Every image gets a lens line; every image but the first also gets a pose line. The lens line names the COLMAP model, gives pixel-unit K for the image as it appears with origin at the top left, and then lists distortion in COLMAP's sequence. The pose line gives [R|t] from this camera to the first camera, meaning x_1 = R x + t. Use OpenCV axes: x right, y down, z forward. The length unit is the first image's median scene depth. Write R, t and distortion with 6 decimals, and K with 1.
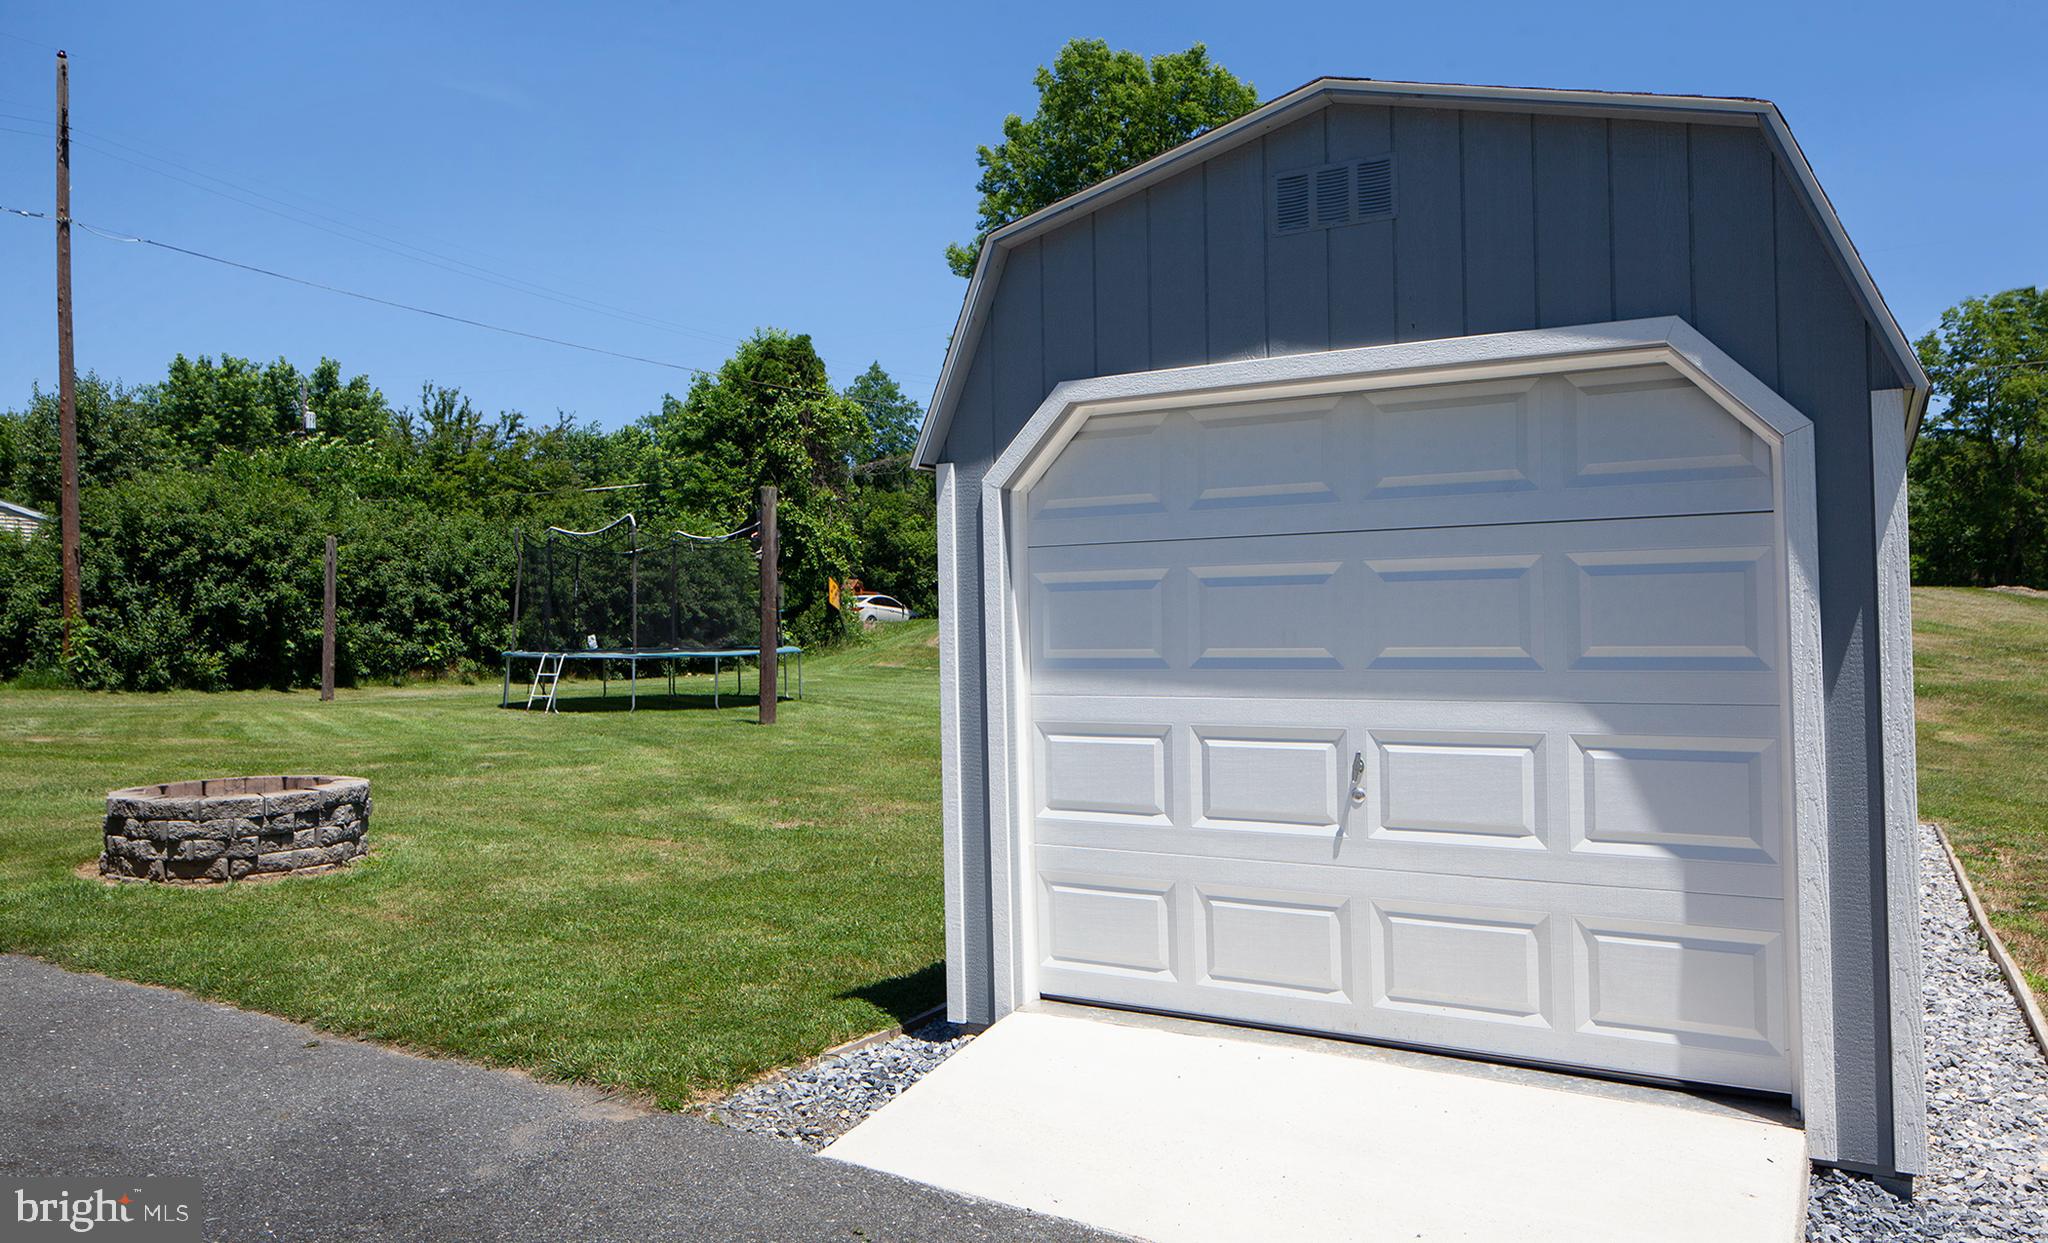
lens RADIAL K [[1384.2, 0, 1026.1], [0, 1384.2, 619.9], [0, 0, 1]] dist [-0.001759, -0.000508]
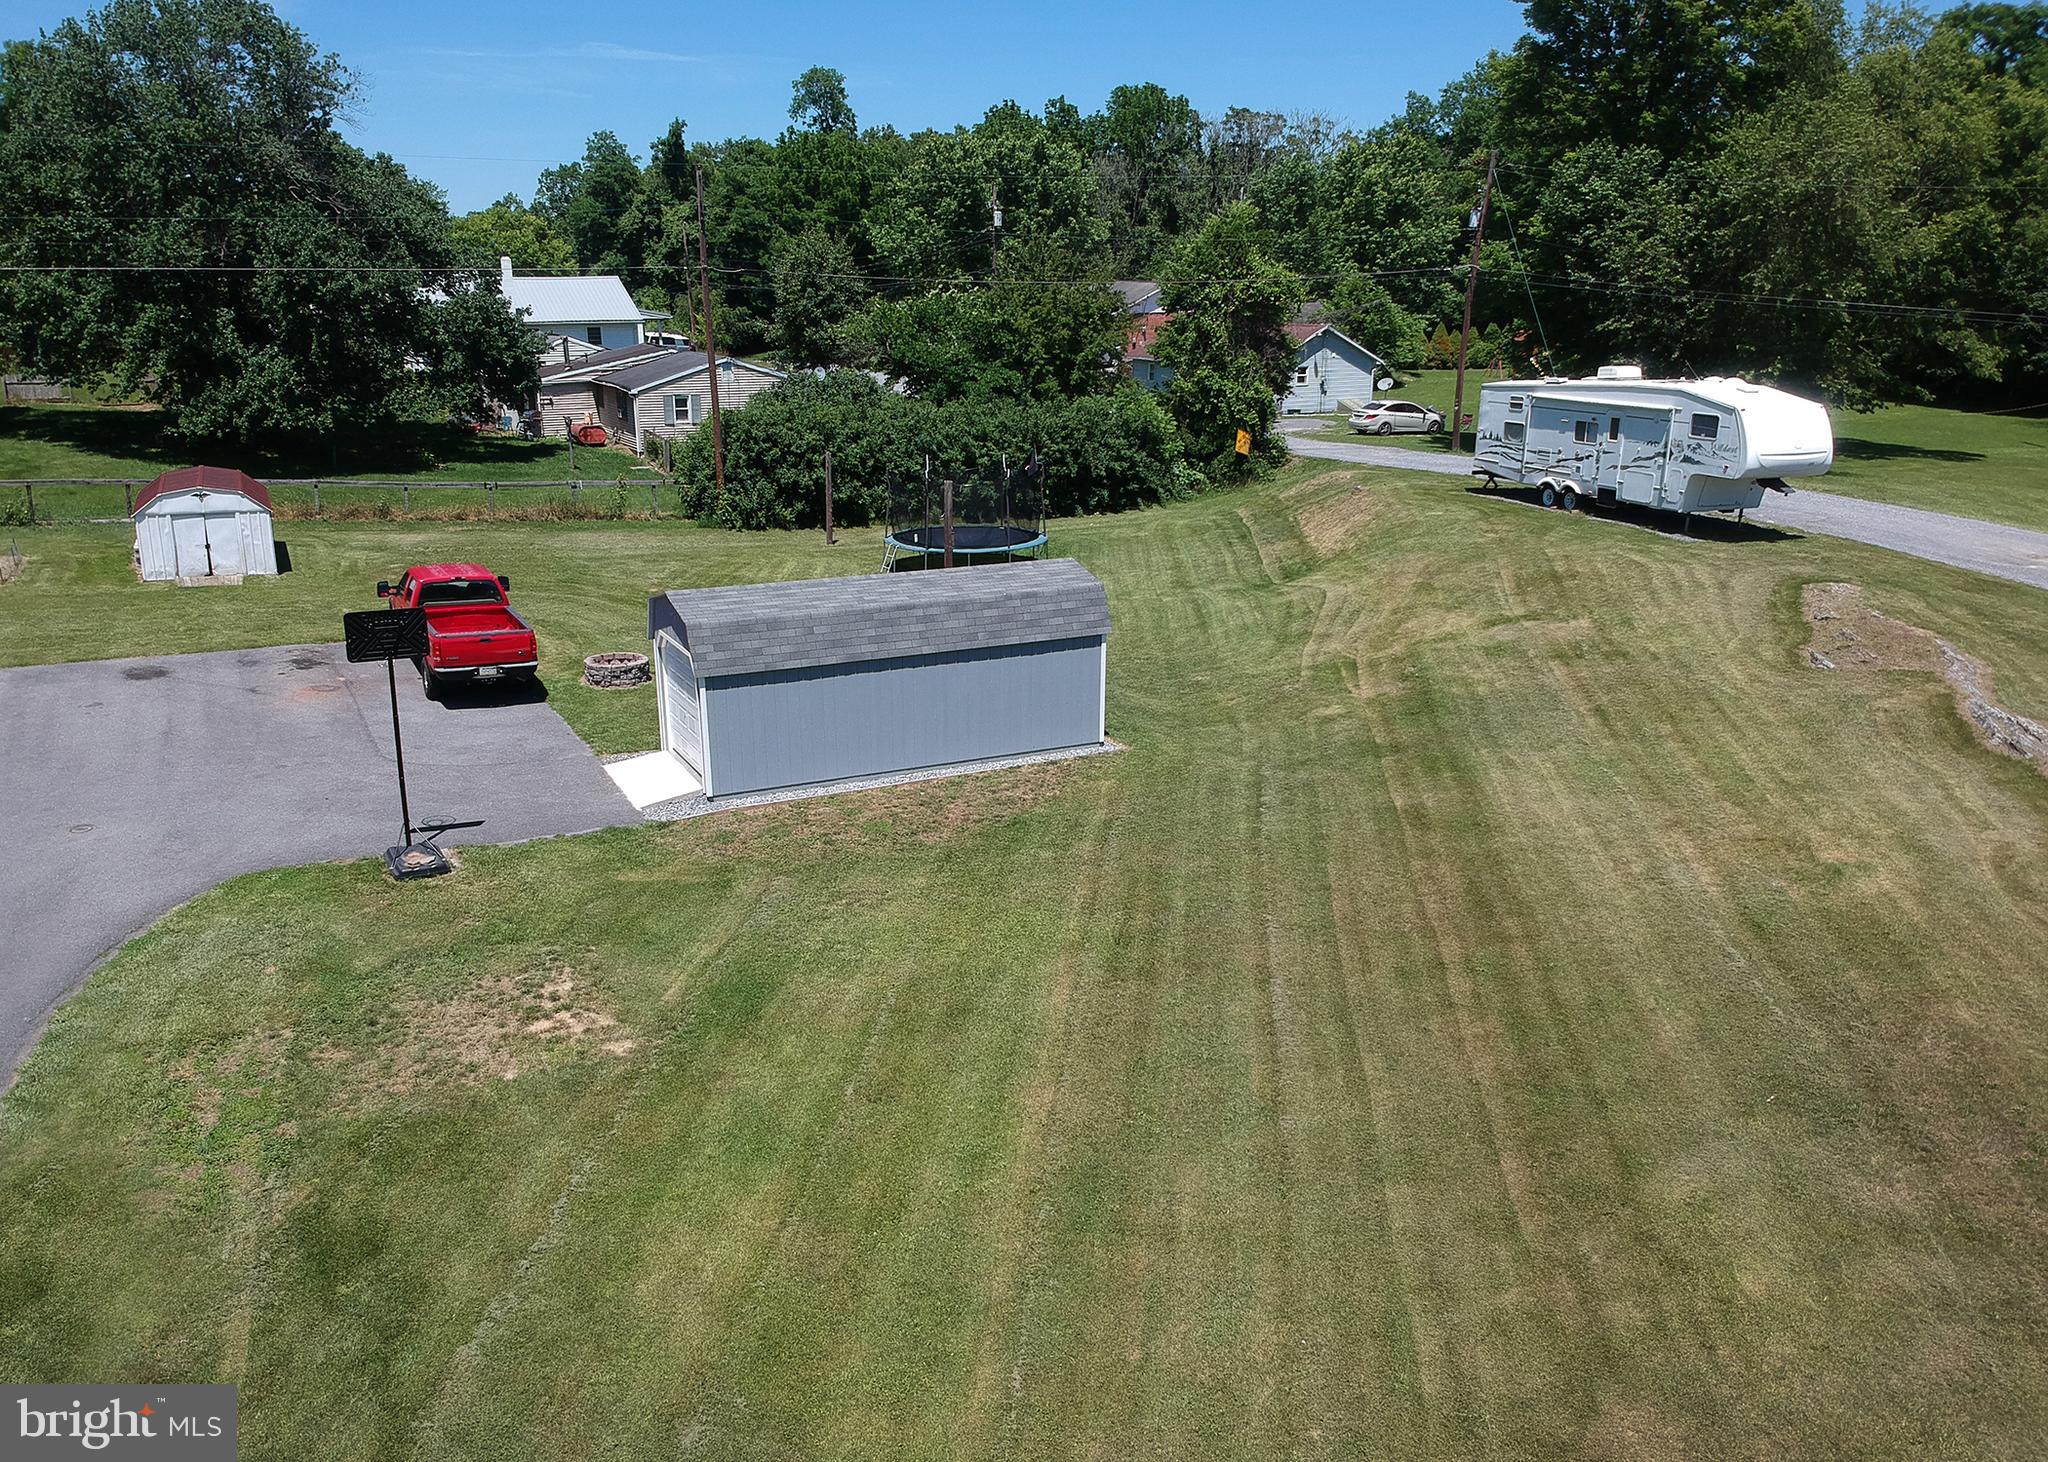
lens RADIAL K [[1674.7, 0, 1021.4], [0, 1674.7, 733.8], [0, 0, 1]] dist [0.039448, 0.000801]
pose [[0.826213, 0.151719, -0.542543, 0.800102], [0.006641, 0.960363, 0.278673, -0.270864], [0.563318, -0.233846, 0.792457, -0.556674]]
